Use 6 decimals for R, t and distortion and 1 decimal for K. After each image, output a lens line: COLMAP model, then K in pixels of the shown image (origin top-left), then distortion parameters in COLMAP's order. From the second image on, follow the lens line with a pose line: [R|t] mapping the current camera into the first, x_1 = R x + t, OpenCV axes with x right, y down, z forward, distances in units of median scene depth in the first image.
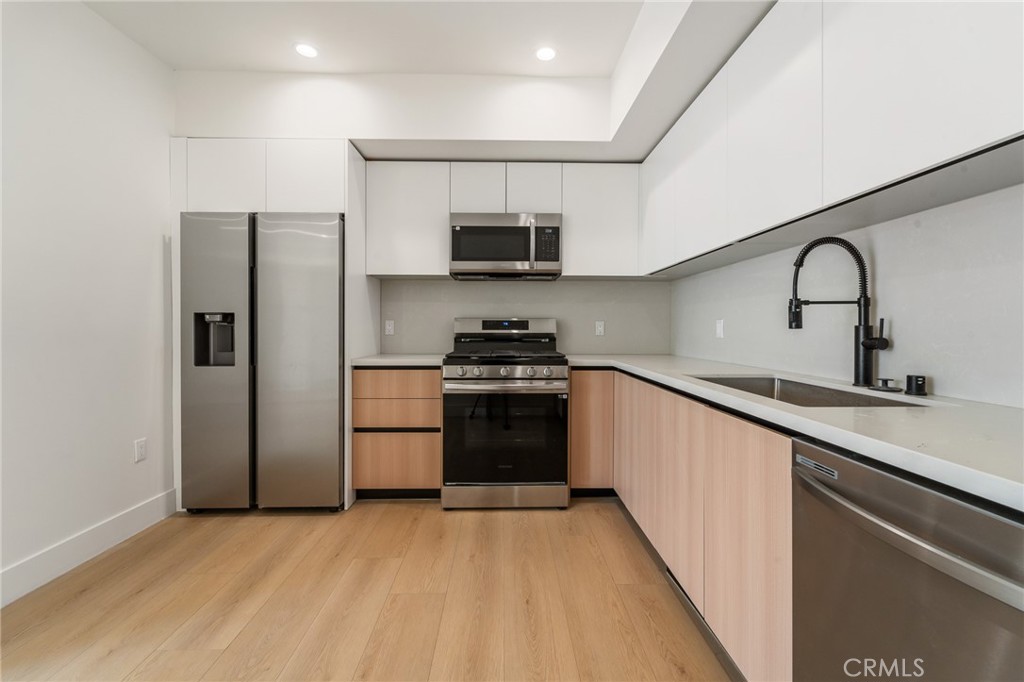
lens RADIAL K [[414.6, 0, 510.4], [0, 414.6, 333.5], [0, 0, 1]] dist [-0.003047, -0.001156]
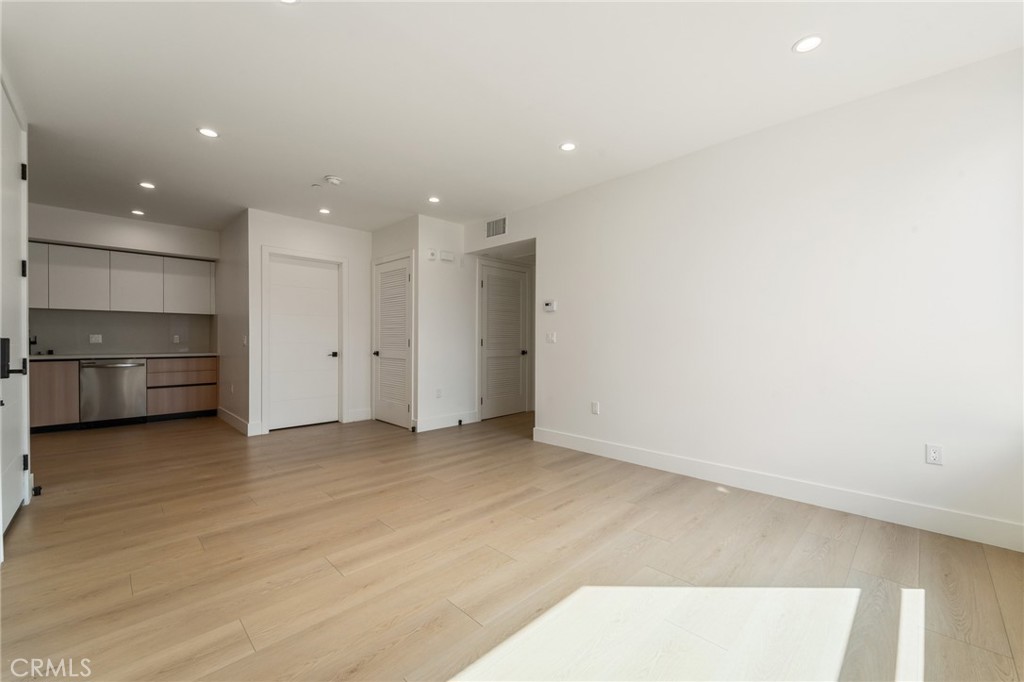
lens RADIAL K [[414.6, 0, 509.3], [0, 414.6, 340.7], [0, 0, 1]] dist [-0.003047, -0.001156]
pose [[-0.688784, -0.004956, 0.724949, -2.572371], [0.004660, 0.999926, 0.011263, -0.007630], [-0.724951, 0.011136, -0.688710, 0.252476]]
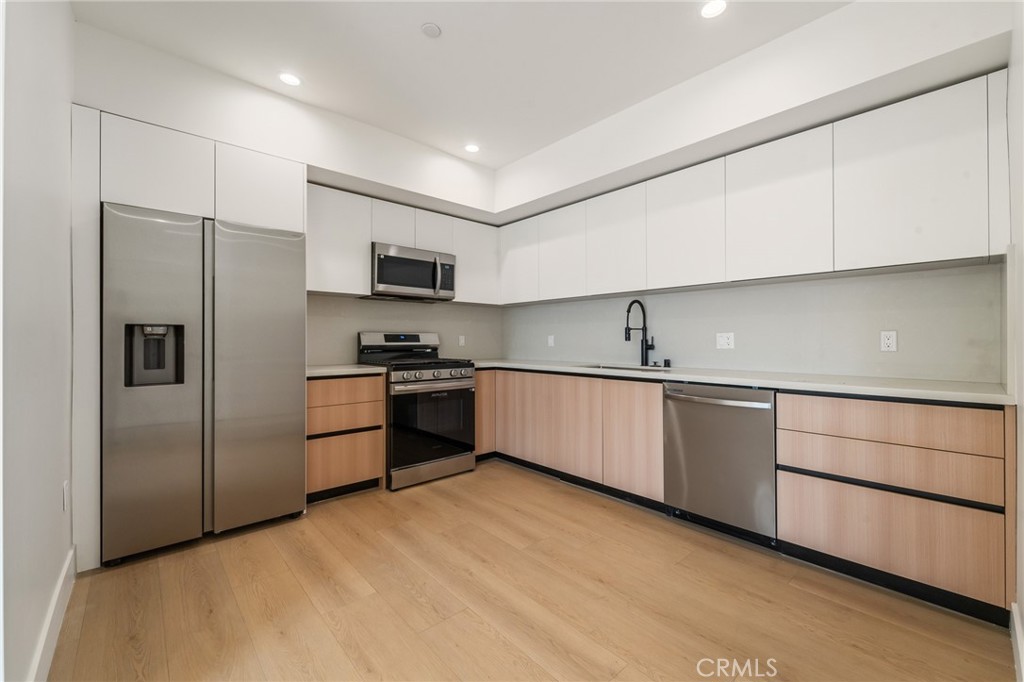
lens RADIAL K [[414.6, 0, 511.2], [0, 414.6, 340.2], [0, 0, 1]] dist [-0.003047, -0.001156]
pose [[0.758987, -0.002013, 0.651103, -0.681374], [0.010040, 0.999913, -0.008613, -0.001316], [-0.651028, 0.013074, 0.758941, -0.147084]]
